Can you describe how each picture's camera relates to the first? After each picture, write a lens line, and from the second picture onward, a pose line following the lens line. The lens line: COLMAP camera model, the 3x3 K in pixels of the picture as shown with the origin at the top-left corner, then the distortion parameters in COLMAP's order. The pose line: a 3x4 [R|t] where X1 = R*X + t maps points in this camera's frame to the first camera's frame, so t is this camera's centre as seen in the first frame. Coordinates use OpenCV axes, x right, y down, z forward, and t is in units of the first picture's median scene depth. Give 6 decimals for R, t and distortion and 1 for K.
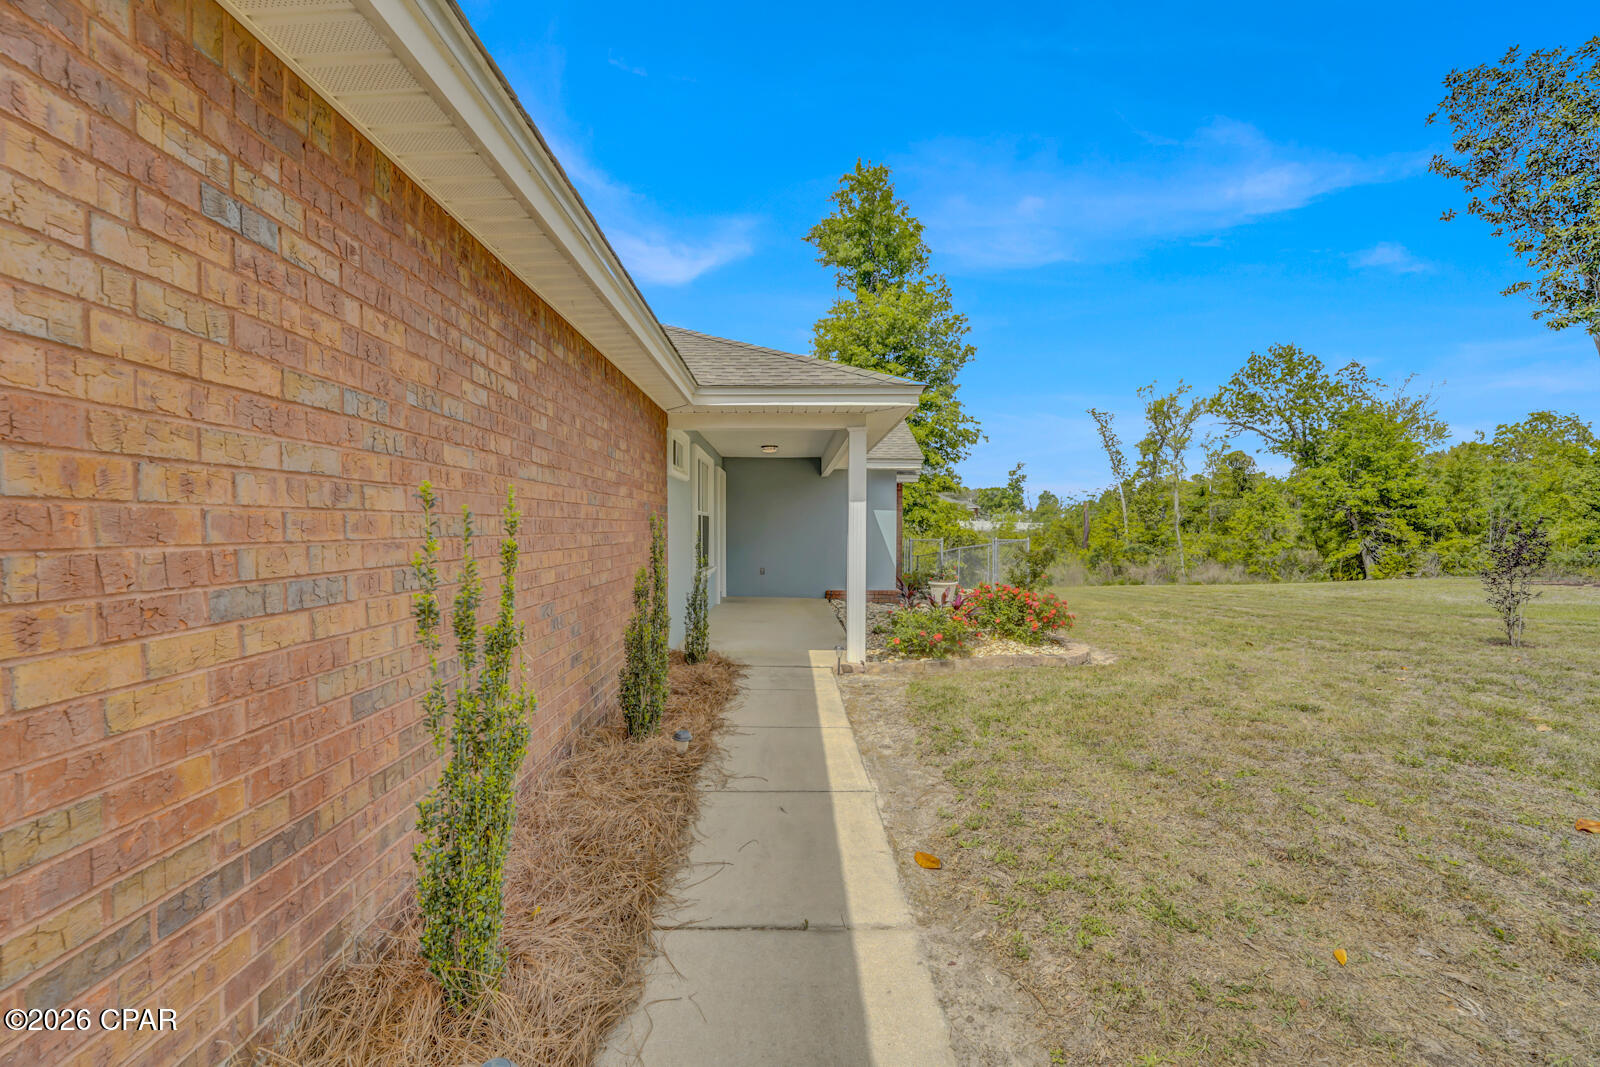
lens RADIAL K [[661.8, 0, 792.5], [0, 661.8, 530.2], [0, 0, 1]] dist [-0.025620, 0.001914]
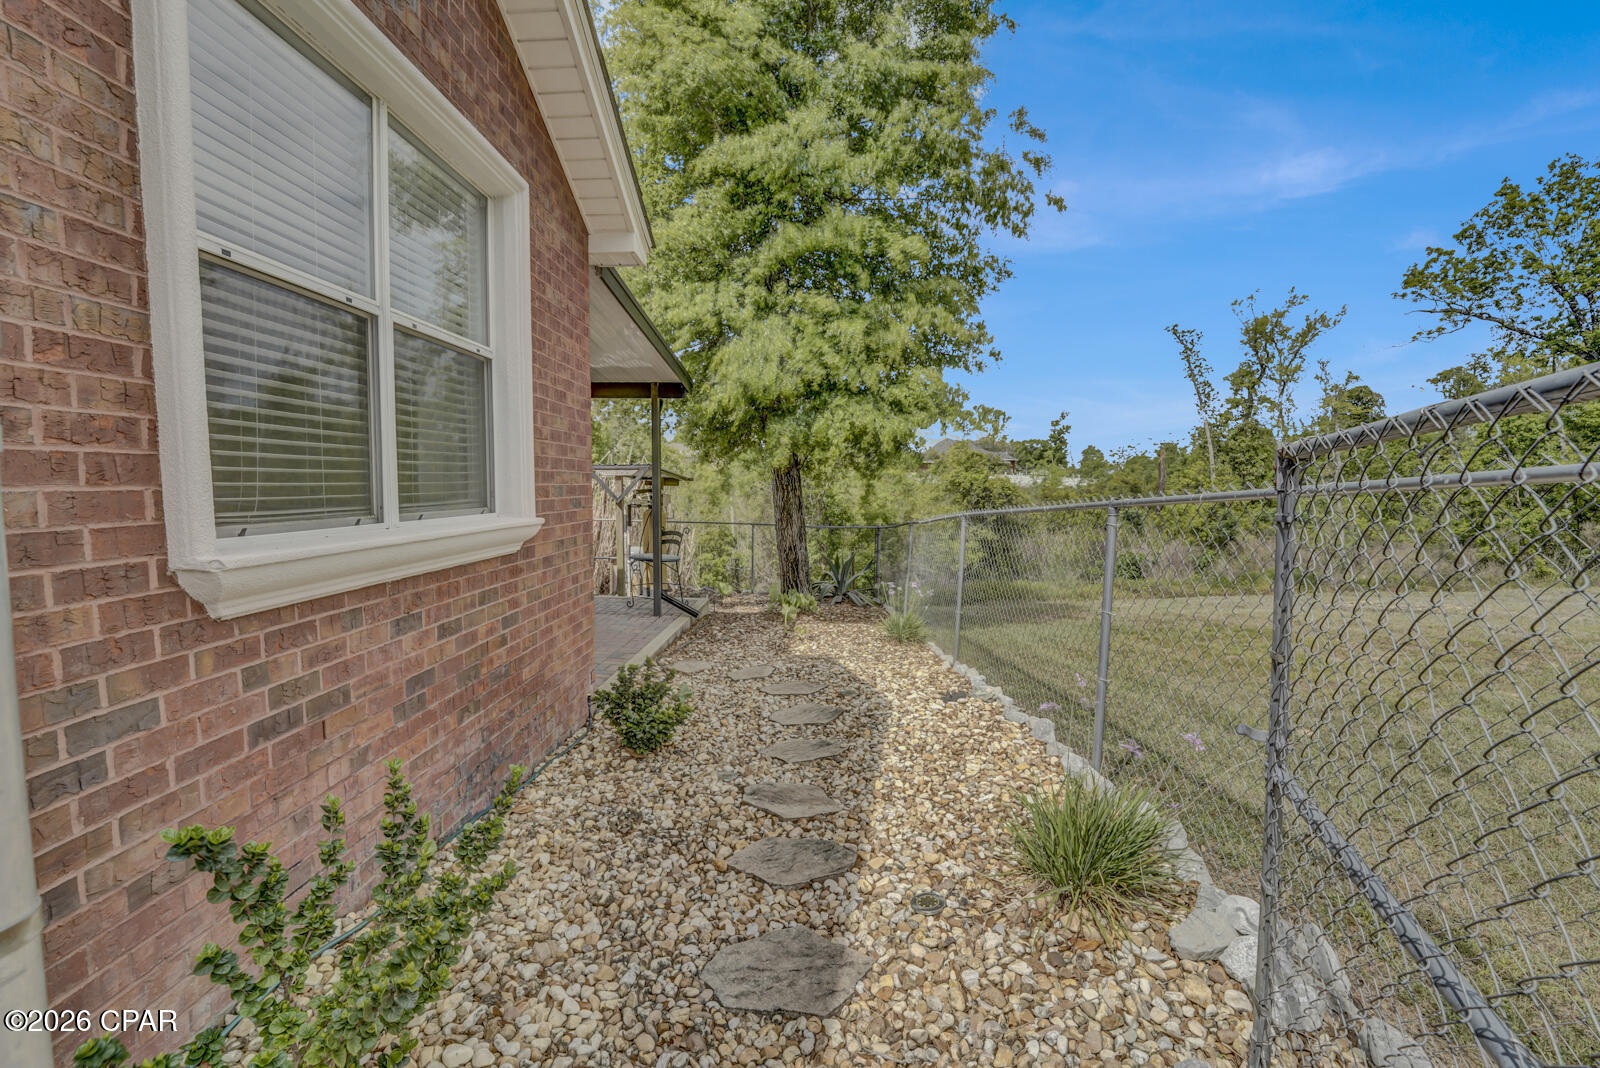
lens RADIAL K [[661.8, 0, 806.1], [0, 661.8, 536.9], [0, 0, 1]] dist [-0.025620, 0.001914]
pose [[0.999520, 0.012755, -0.028247, 0.058772], [-0.010576, 0.997054, 0.075971, 0.003258], [0.029132, -0.075636, 0.996710, 0.215832]]
